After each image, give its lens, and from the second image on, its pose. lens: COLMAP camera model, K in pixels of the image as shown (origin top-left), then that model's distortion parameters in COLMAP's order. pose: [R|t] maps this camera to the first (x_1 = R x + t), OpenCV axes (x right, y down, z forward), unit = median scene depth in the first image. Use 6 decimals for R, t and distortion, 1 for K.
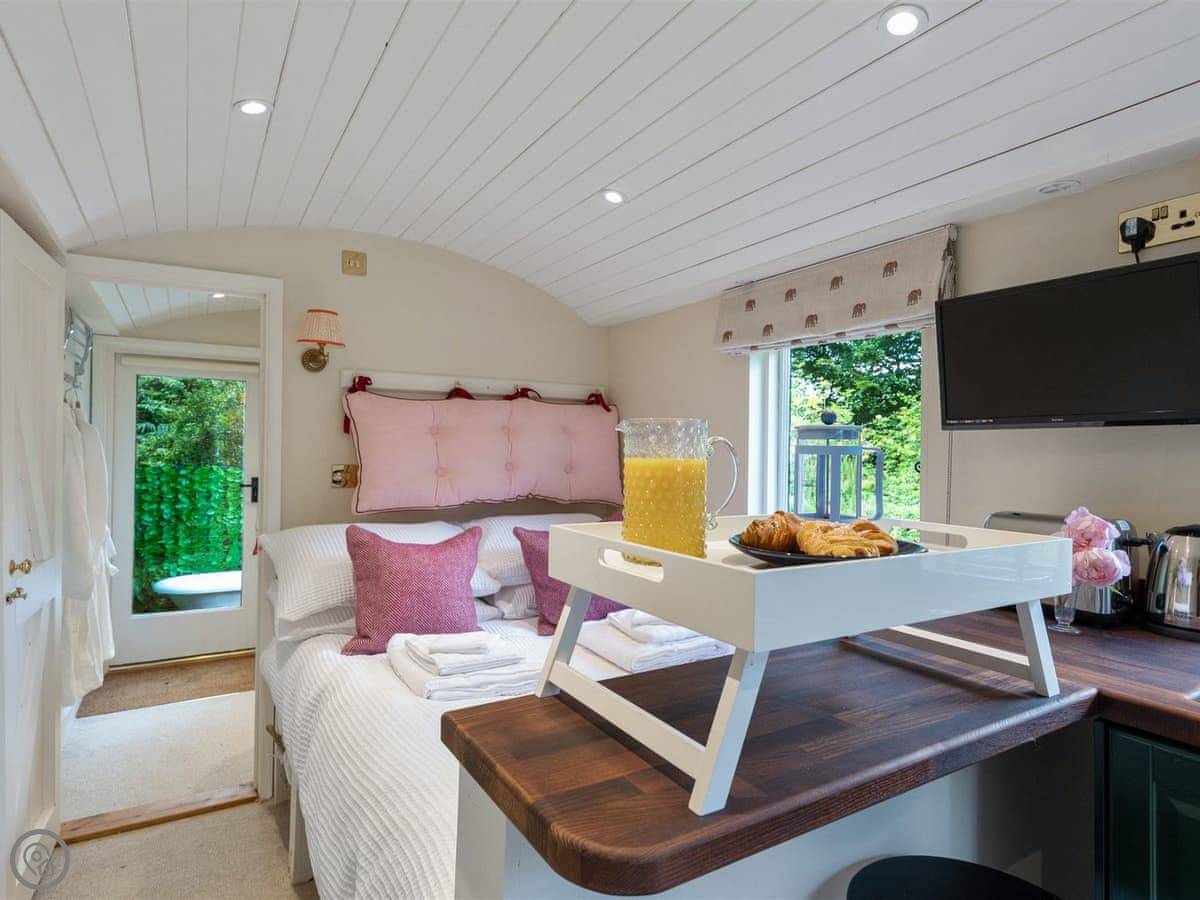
lens RADIAL K [[685.0, 0, 599.8], [0, 685.0, 446.0], [0, 0, 1]] dist [-0.001702, 0.001947]
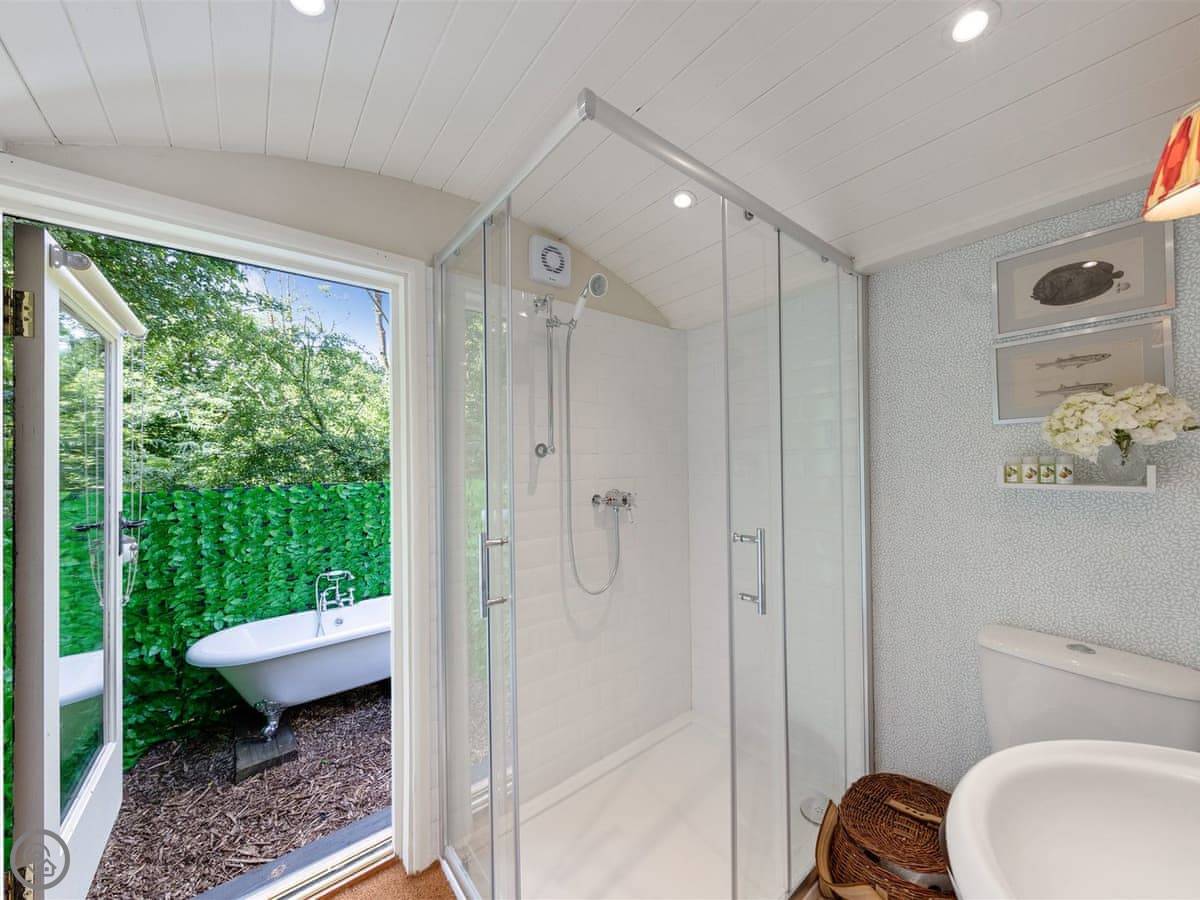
lens RADIAL K [[463.6, 0, 599.8], [0, 463.6, 458.4], [0, 0, 1]] dist [0.023813, -0.000055]
pose [[0.993284, -0.030650, 0.111569, -0.644379], [0.029892, 0.999517, 0.008457, 0.013089], [-0.111775, -0.005065, 0.993721, 1.097182]]
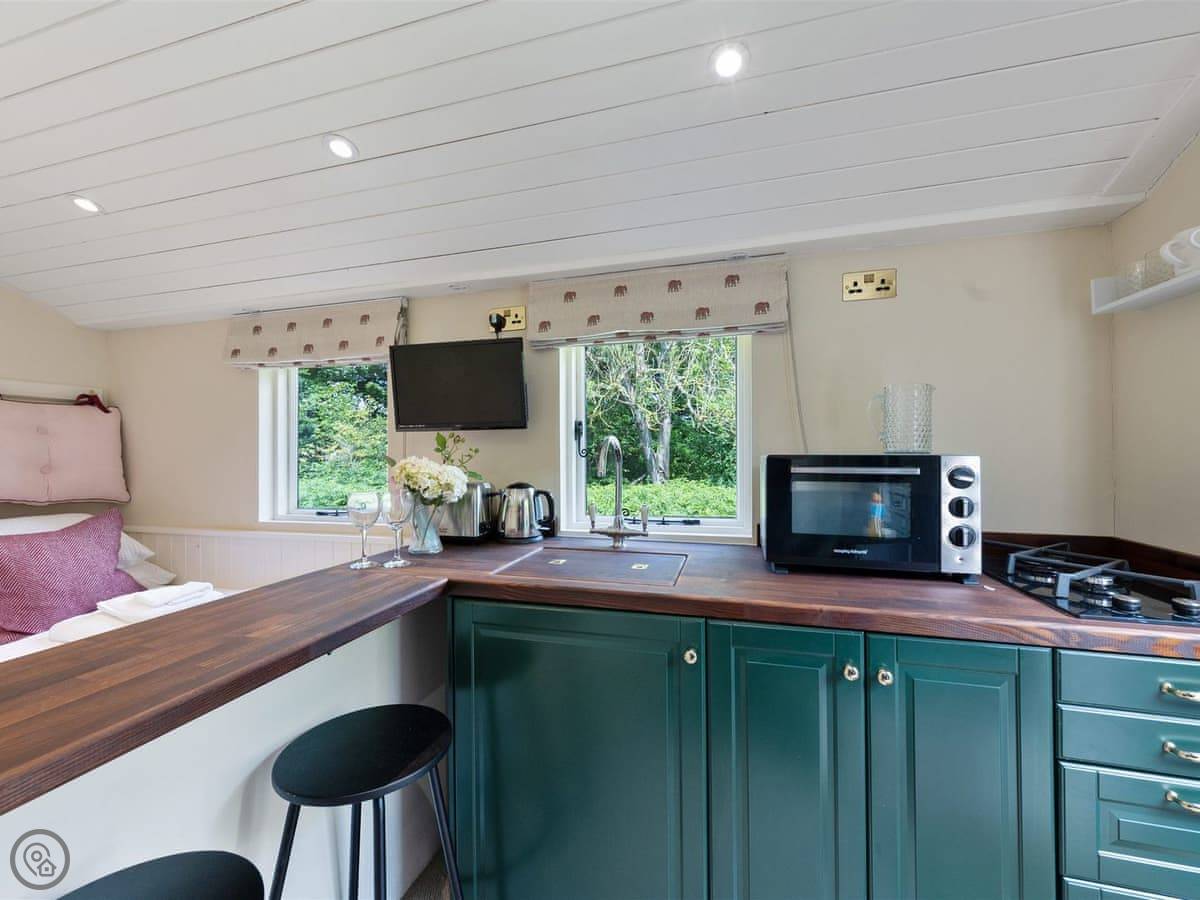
lens RADIAL K [[483.6, 0, 603.5], [0, 483.6, 449.5], [0, 0, 1]] dist [0.001167, -0.000333]
pose [[0.721505, -0.014992, 0.692247, 0.058804], [0.010476, 0.999887, 0.010736, 0.006276], [-0.692330, -0.000494, 0.721581, -0.057891]]
